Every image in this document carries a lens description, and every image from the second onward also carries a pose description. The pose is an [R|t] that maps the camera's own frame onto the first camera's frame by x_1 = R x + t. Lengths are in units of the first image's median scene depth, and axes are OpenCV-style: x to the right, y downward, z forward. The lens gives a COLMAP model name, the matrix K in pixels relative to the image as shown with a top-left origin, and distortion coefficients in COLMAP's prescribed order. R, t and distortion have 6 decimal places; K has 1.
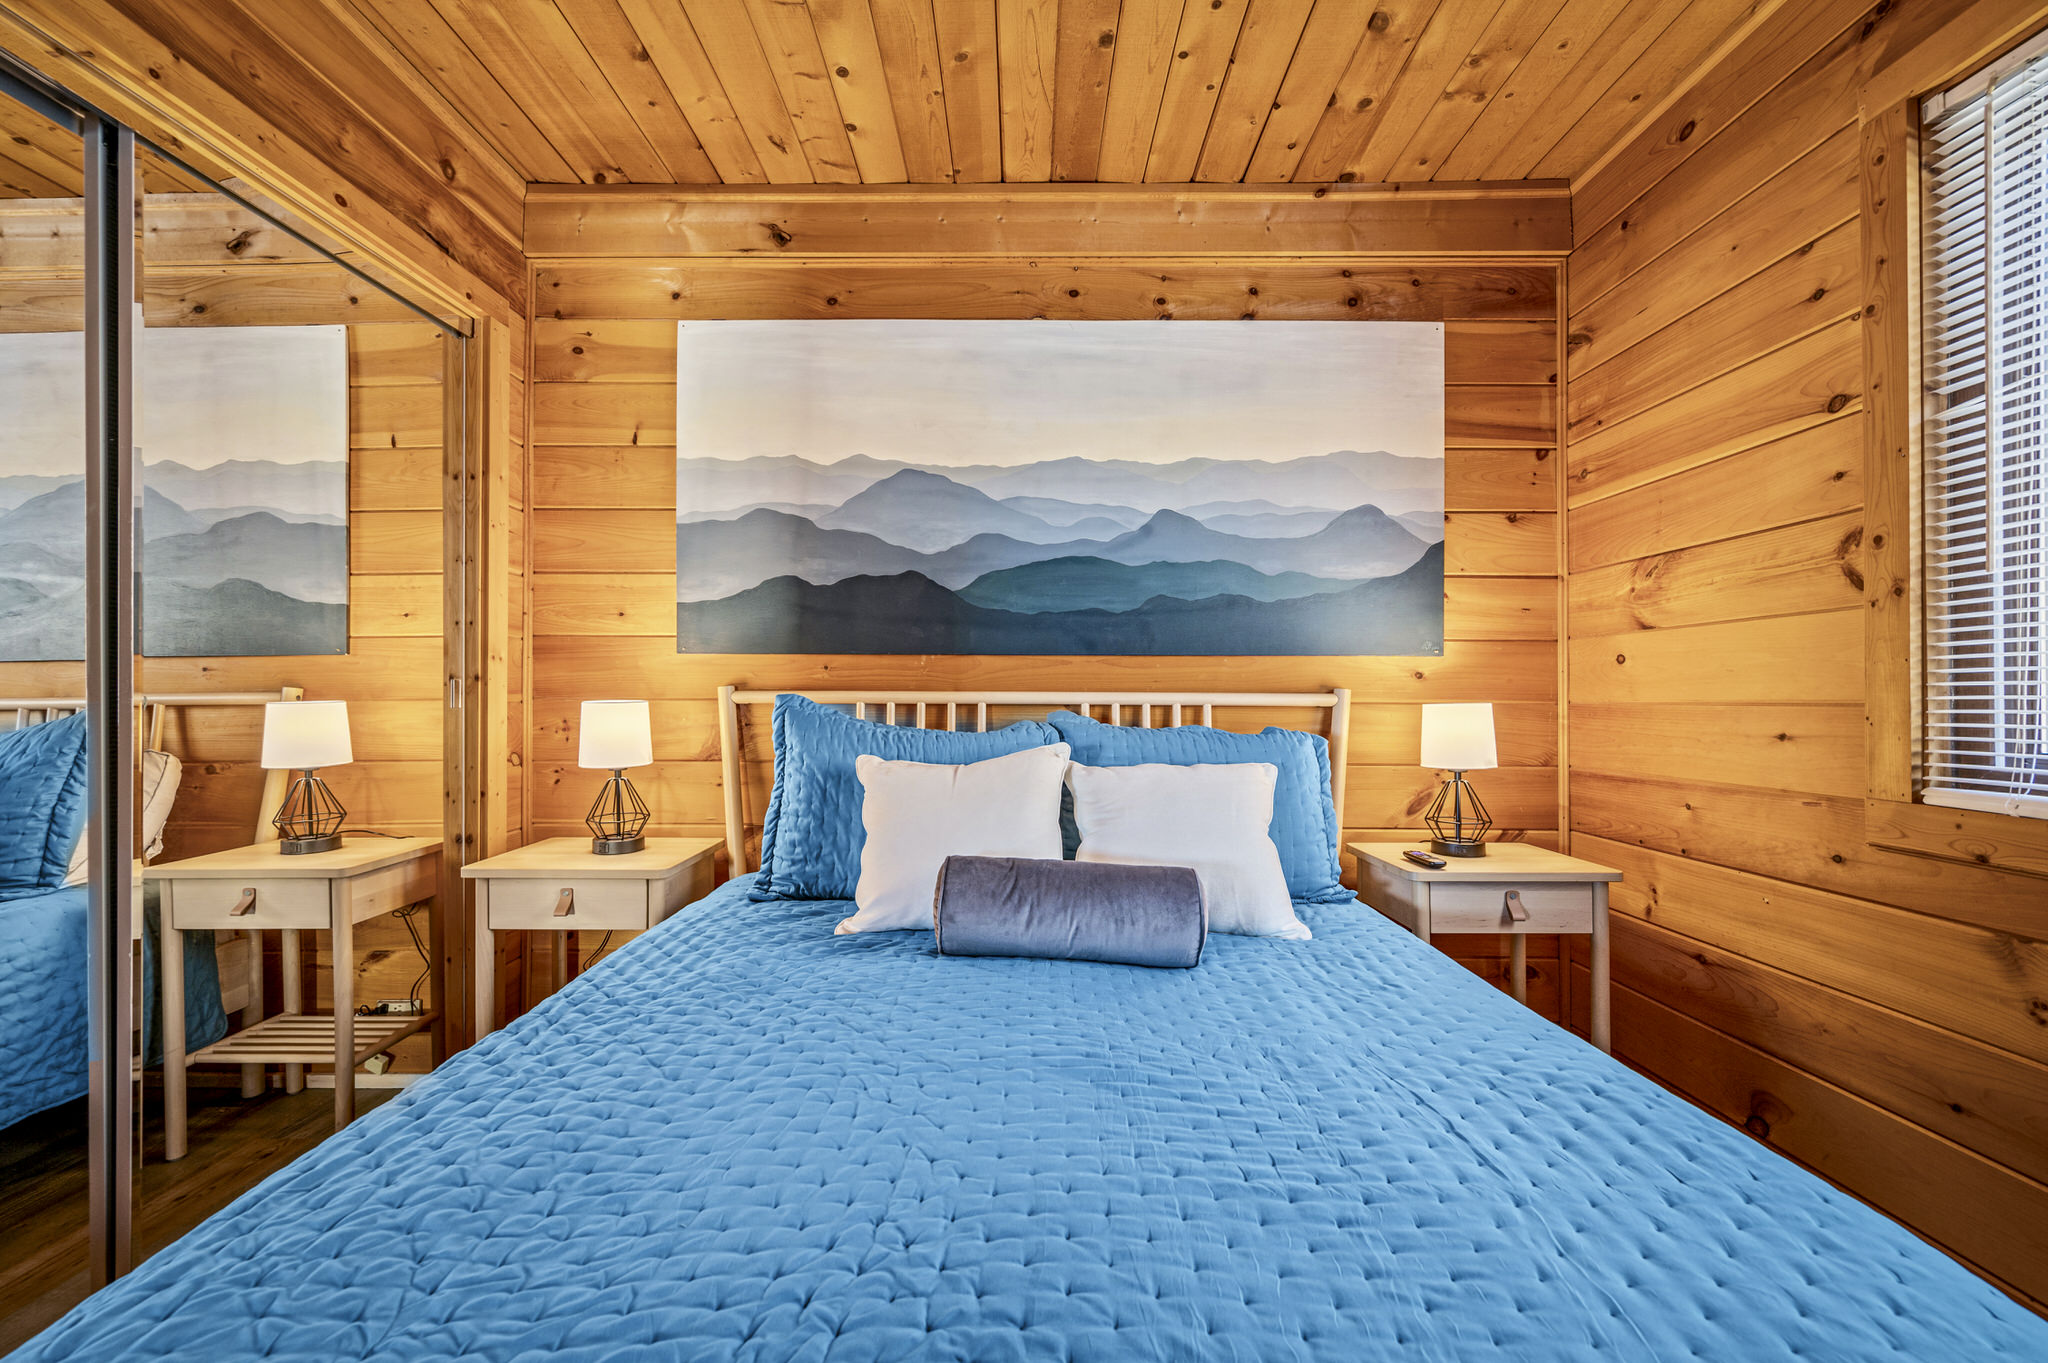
lens RADIAL K [[809.8, 0, 1026.5], [0, 809.8, 693.0], [0, 0, 1]] dist [0.002170, 0.000446]
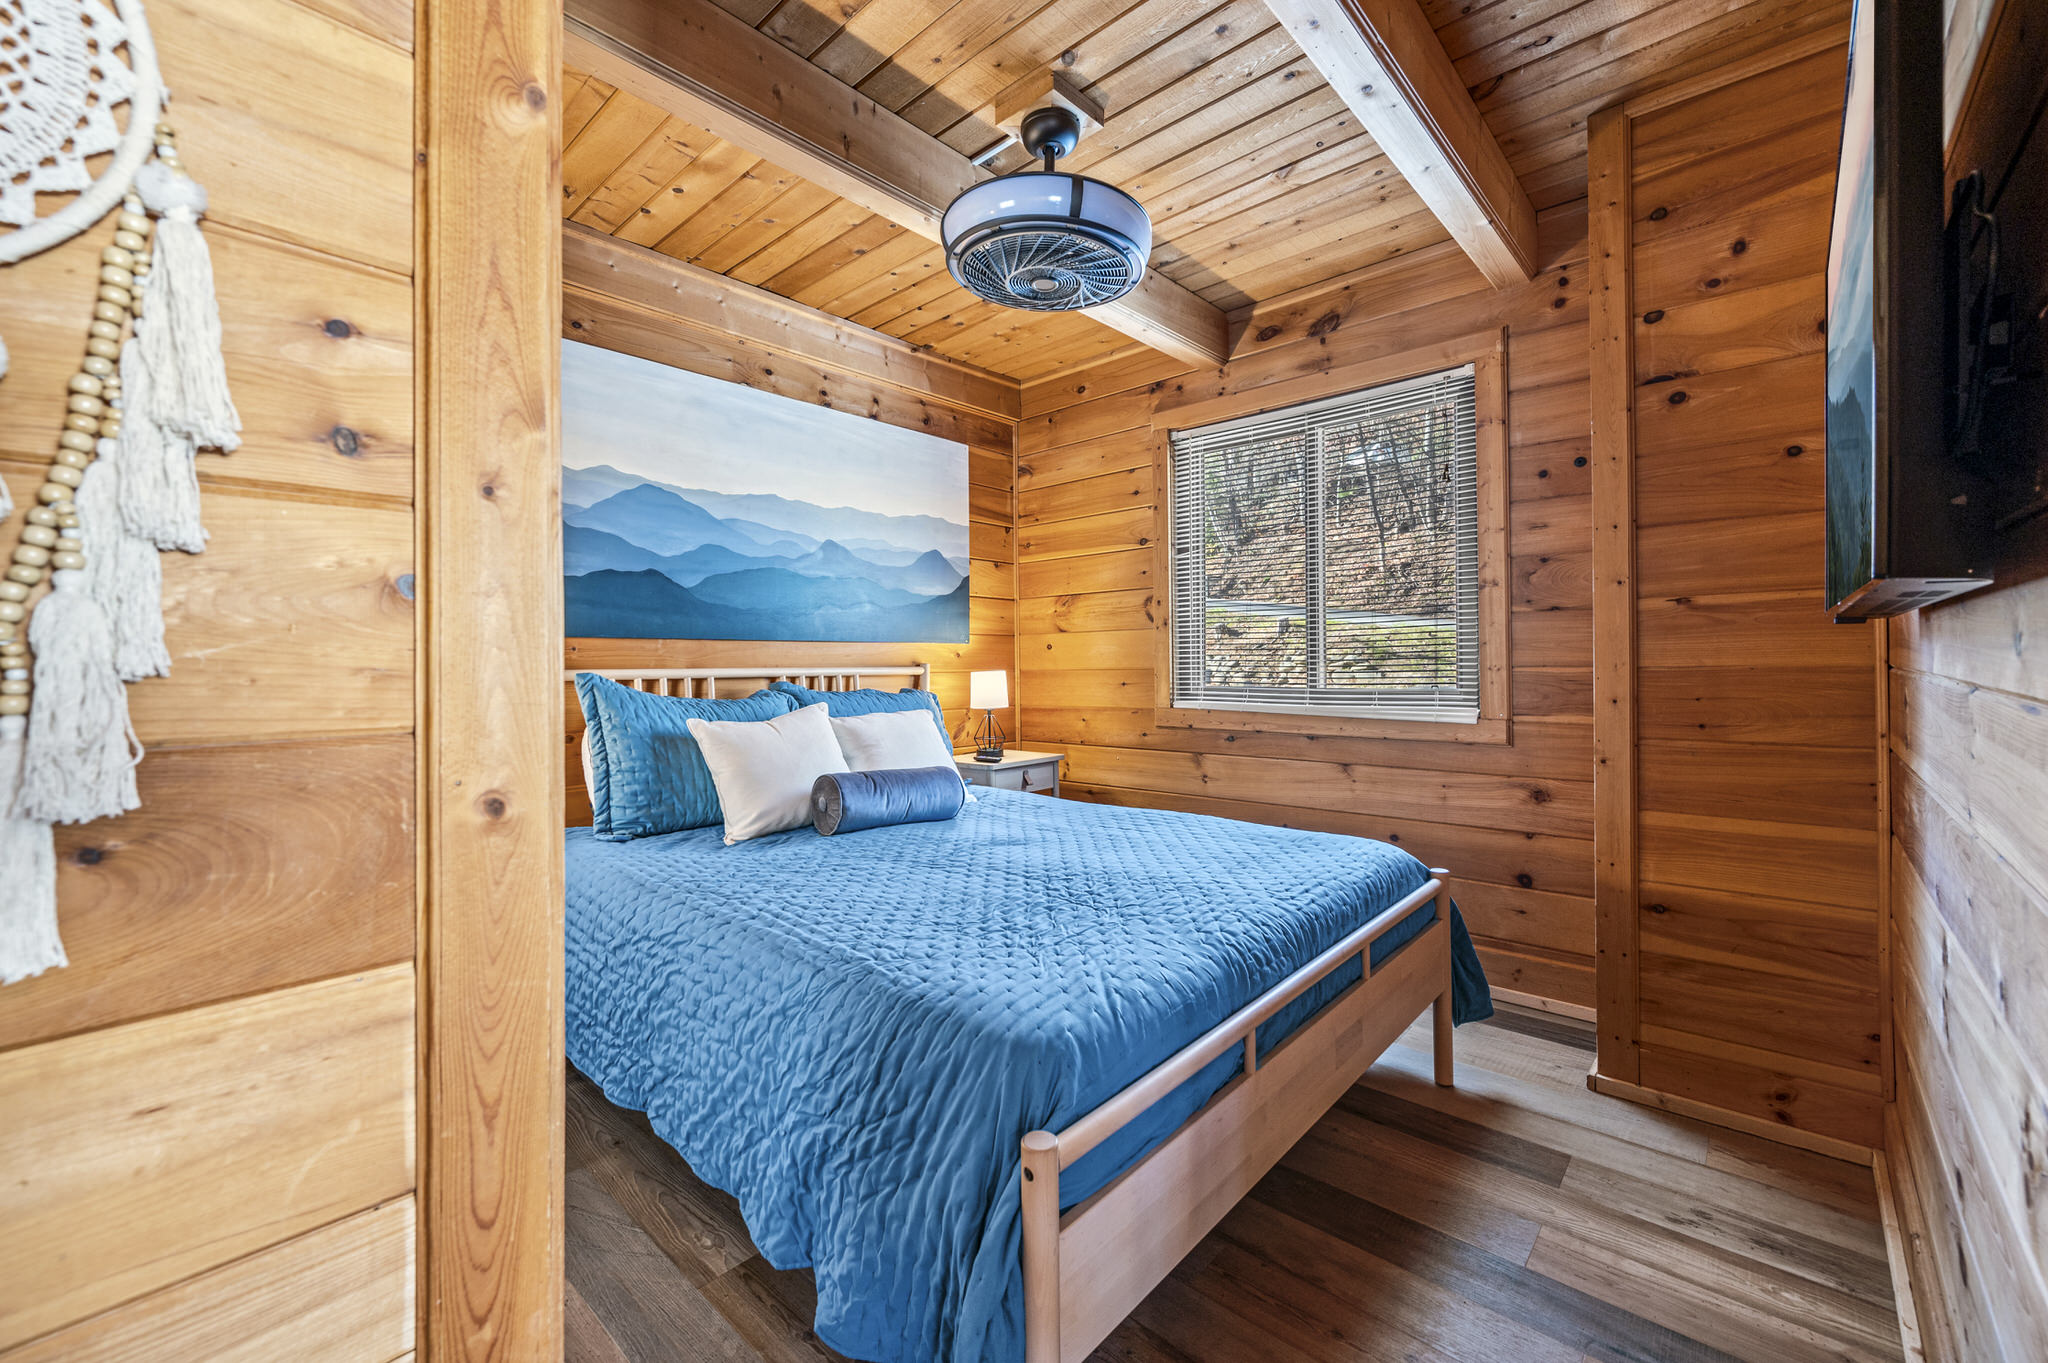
lens RADIAL K [[809.8, 0, 1016.0], [0, 809.8, 669.7], [0, 0, 1]] dist [0.002170, 0.000446]
pose [[0.681094, -0.014821, 0.732046, -0.690503], [0.007058, 0.999882, 0.013677, -0.013942], [-0.732162, -0.004148, 0.681118, -0.234128]]
